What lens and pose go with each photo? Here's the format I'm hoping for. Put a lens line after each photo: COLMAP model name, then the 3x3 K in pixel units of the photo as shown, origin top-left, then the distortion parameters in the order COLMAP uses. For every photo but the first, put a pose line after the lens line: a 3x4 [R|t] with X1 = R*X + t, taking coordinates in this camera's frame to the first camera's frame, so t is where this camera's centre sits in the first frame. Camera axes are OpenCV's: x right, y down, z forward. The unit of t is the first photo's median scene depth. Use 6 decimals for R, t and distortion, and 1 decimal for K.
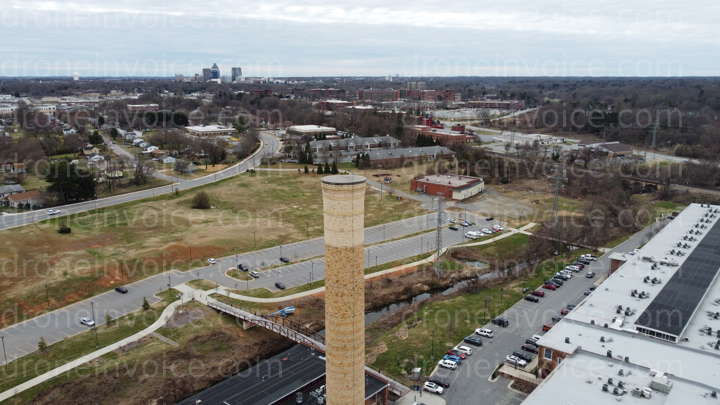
lens RADIAL K [[553.7, 0, 360.0], [0, 553.7, 202.5], [0, 0, 1]] dist [0.001347, 0.001868]
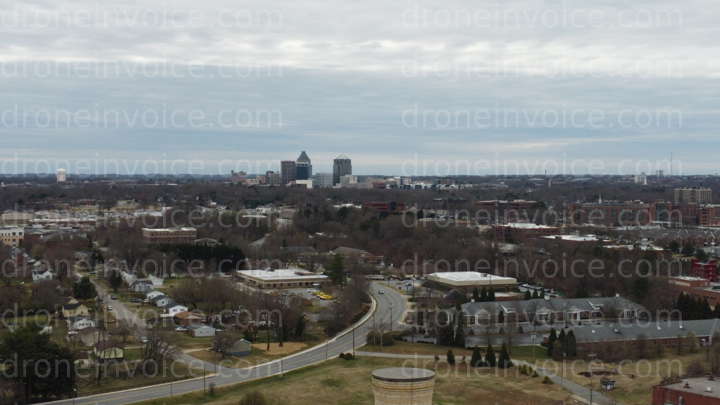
lens RADIAL K [[553.7, 0, 360.0], [0, 553.7, 202.5], [0, 0, 1]] dist [0.001347, 0.001868]
pose [[0.995950, 0.010044, -0.089349, -0.144035], [-0.038057, 0.947423, -0.317713, -0.029201], [0.081461, 0.319826, 0.943968, 0.459265]]
